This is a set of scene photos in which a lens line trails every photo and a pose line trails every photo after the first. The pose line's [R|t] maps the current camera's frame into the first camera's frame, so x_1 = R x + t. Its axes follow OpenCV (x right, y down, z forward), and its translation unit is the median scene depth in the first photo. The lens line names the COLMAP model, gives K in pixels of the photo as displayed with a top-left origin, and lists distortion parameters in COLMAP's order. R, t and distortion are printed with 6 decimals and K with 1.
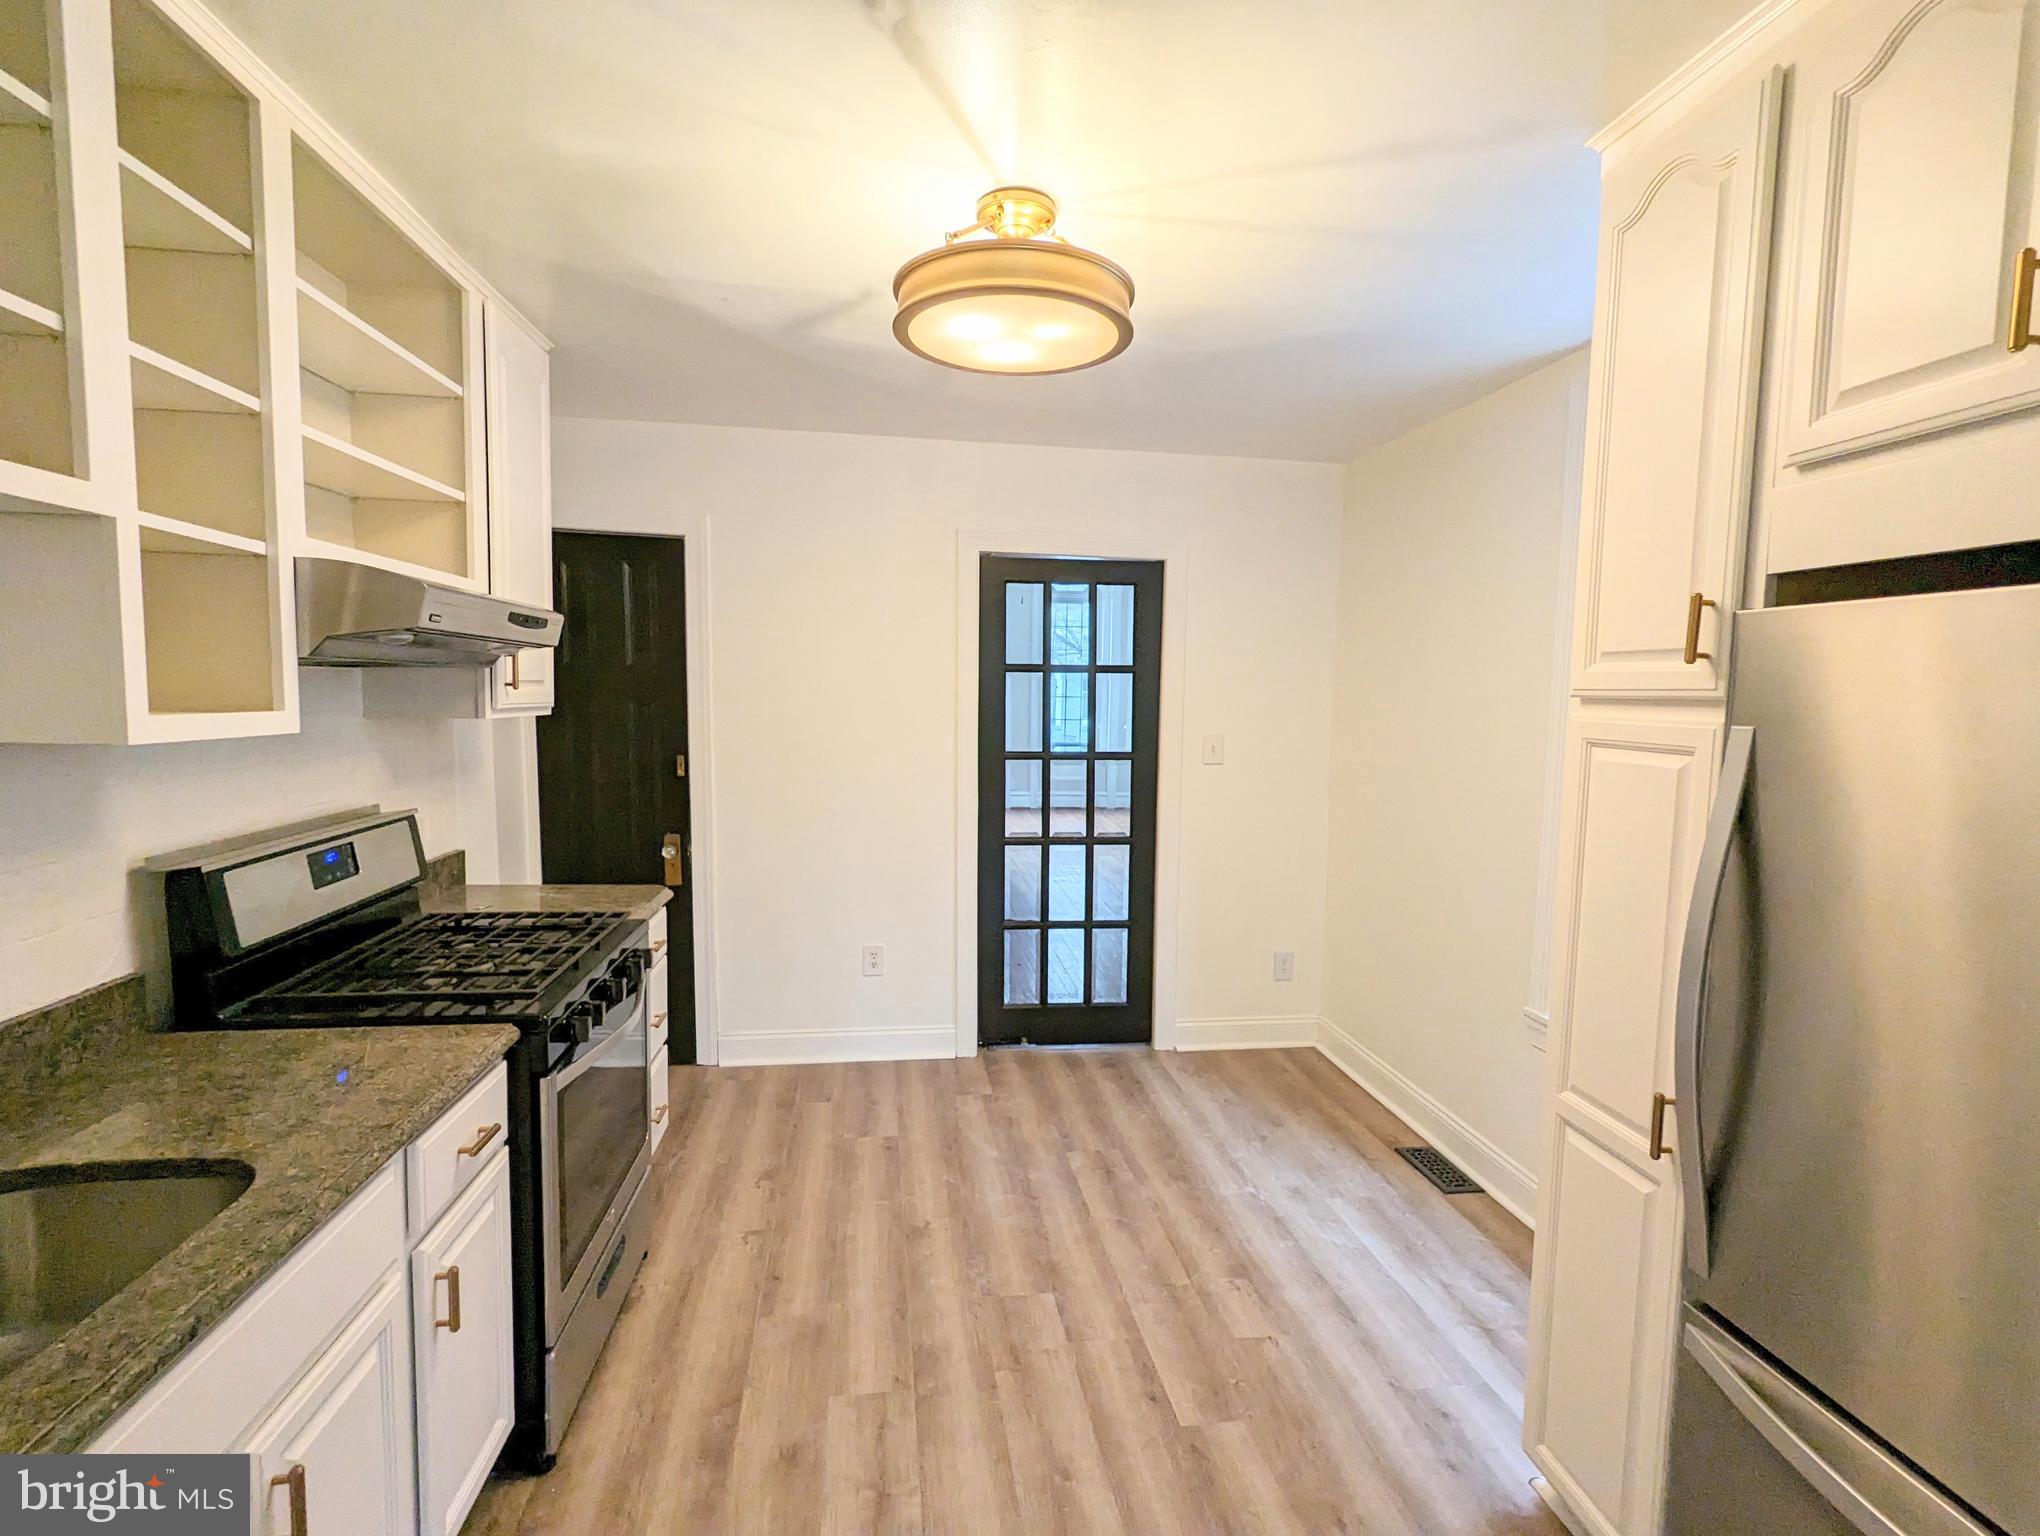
lens RADIAL K [[973.0, 0, 1003.0], [0, 973.0, 775.2], [0, 0, 1]] dist [-0.003431, 0.001423]
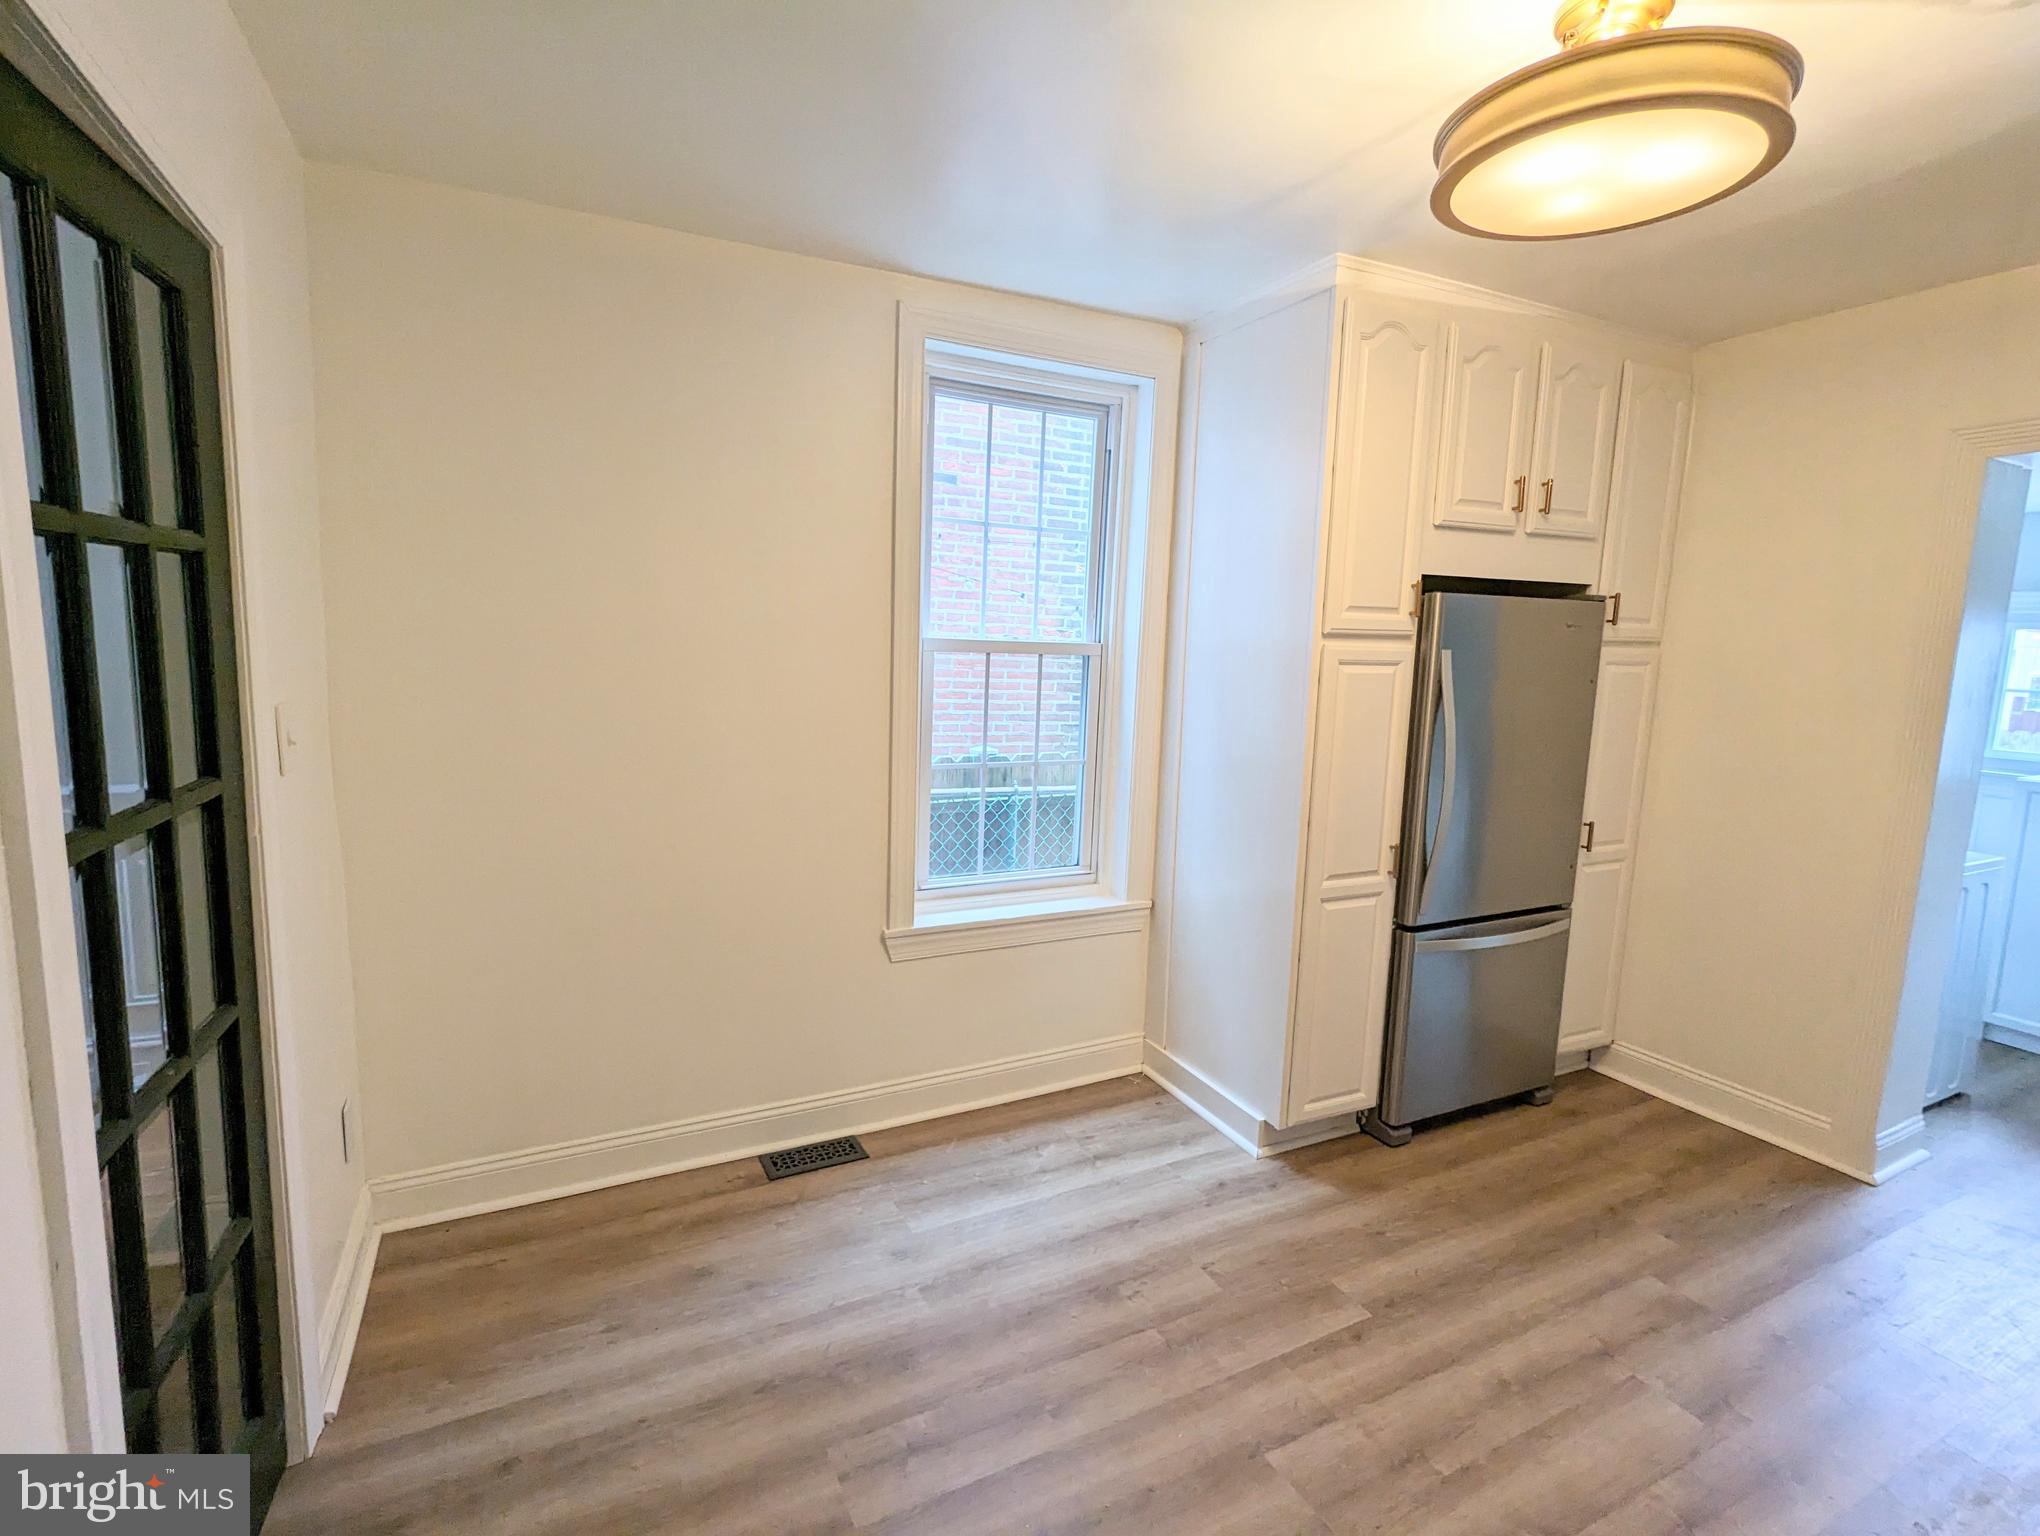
lens RADIAL K [[973.0, 0, 1019.9], [0, 973.0, 765.8], [0, 0, 1]] dist [-0.003431, 0.001423]
pose [[-0.332394, -0.152553, 0.930721, -0.540342], [0.054325, 0.982097, 0.180375, -0.134125], [-0.941575, 0.110517, -0.318156, 1.479714]]
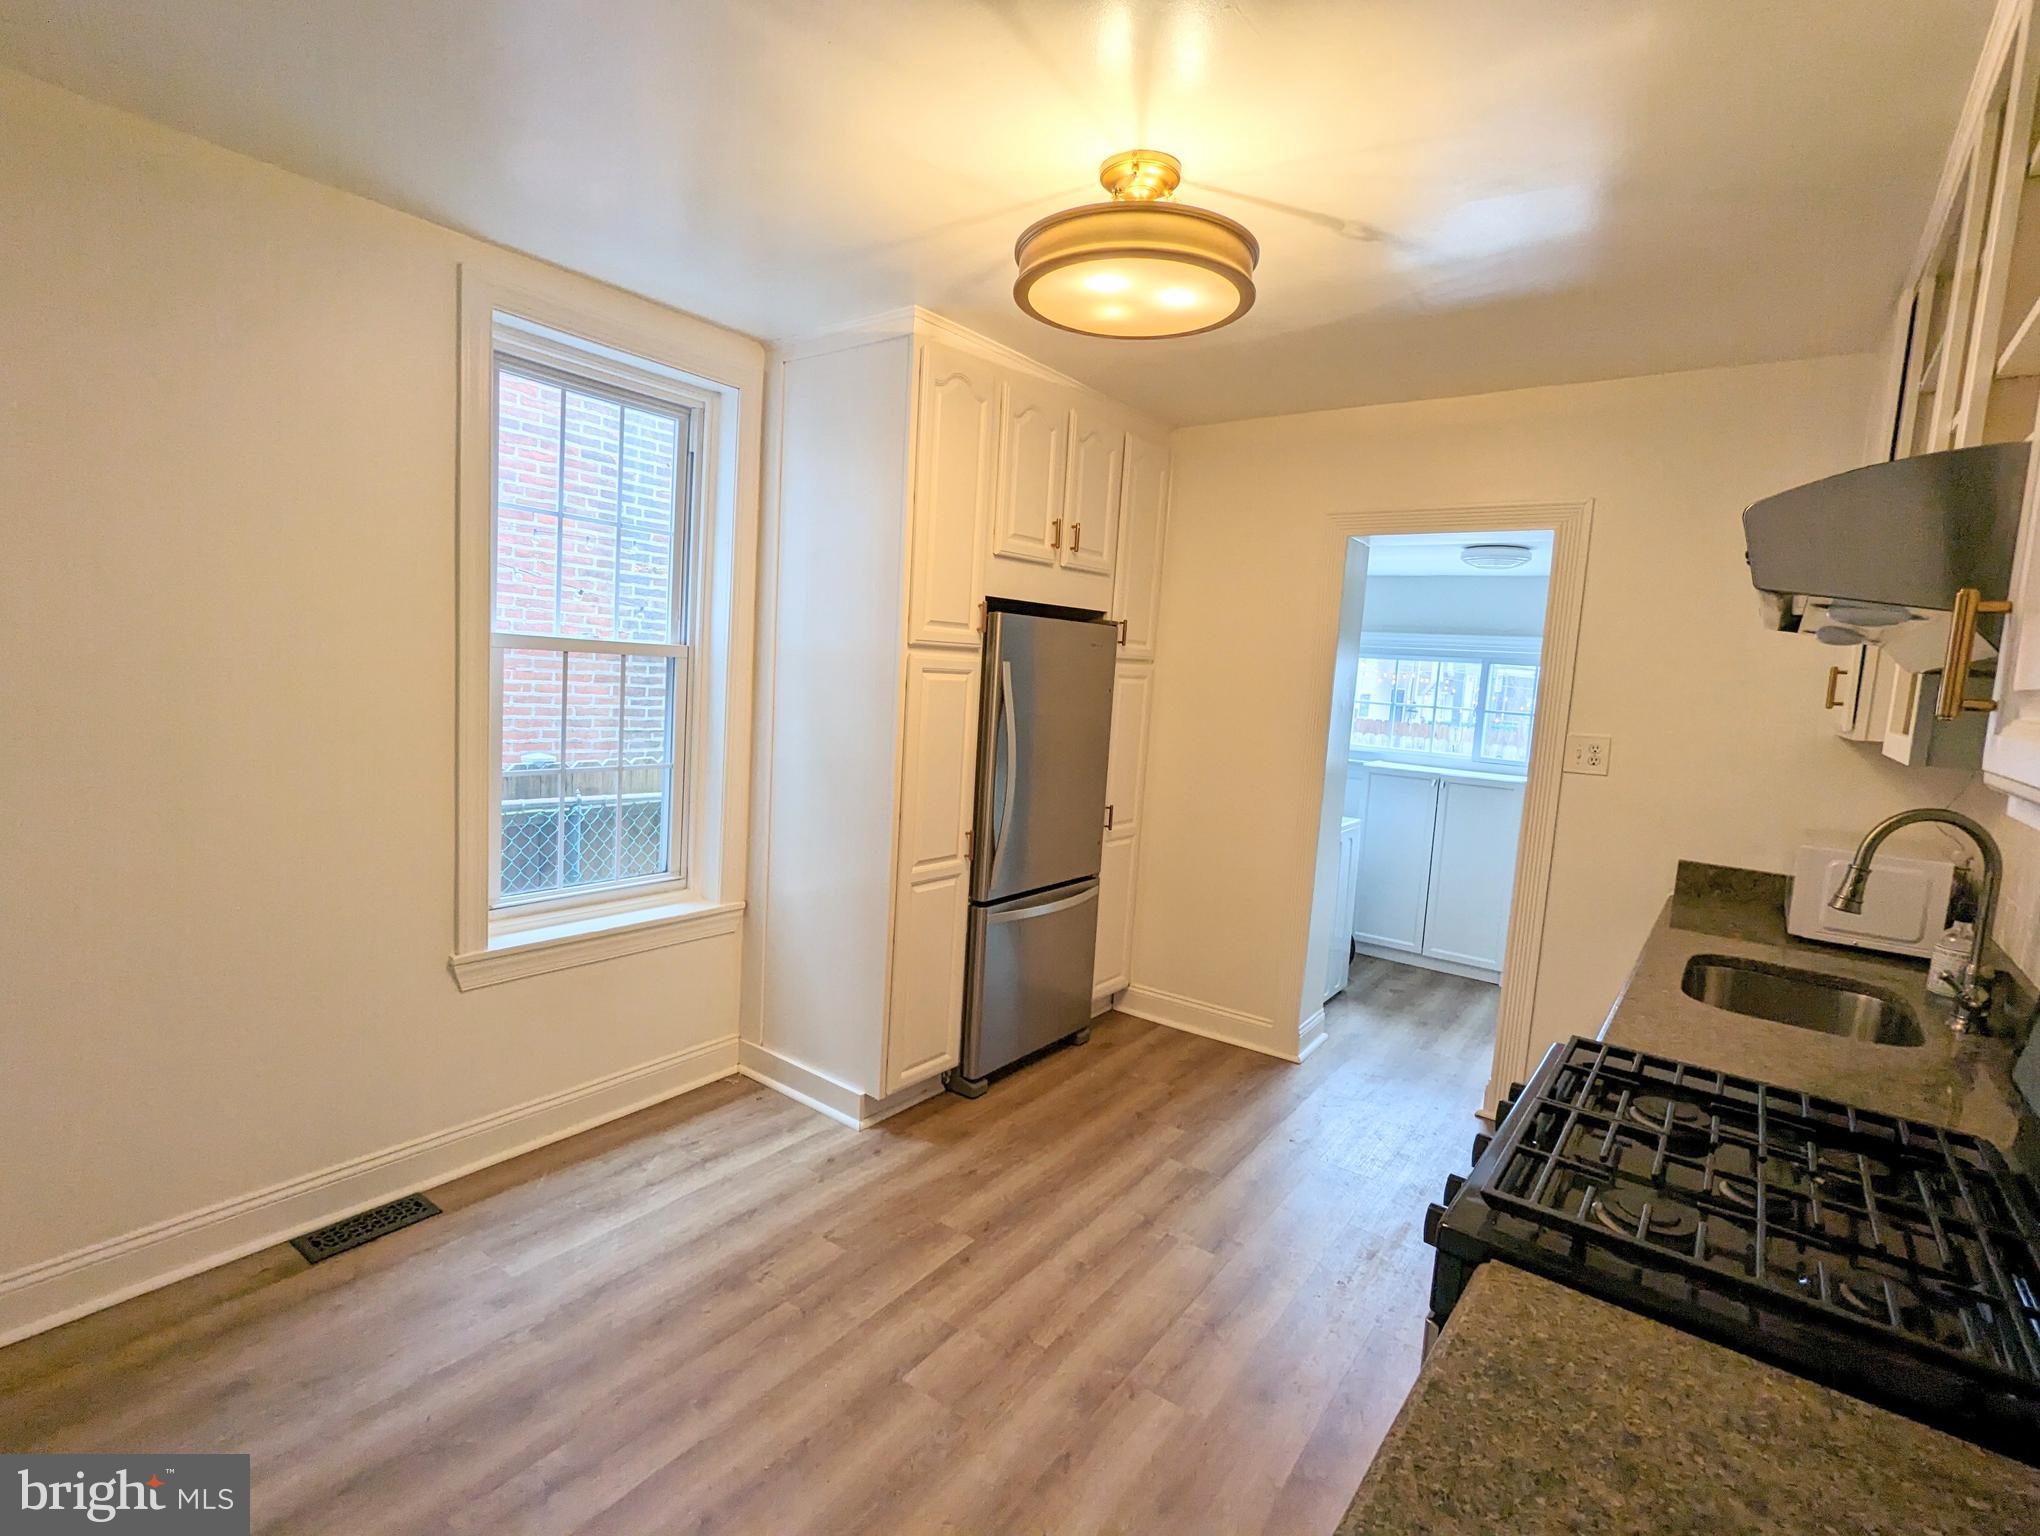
lens RADIAL K [[973.0, 0, 1019.1], [0, 973.0, 766.3], [0, 0, 1]] dist [-0.003431, 0.001423]
pose [[-0.721244, -0.134494, 0.679499, -0.559074], [-0.008462, 0.982607, 0.185506, -0.141930], [-0.692630, 0.128045, -0.709837, 1.587660]]
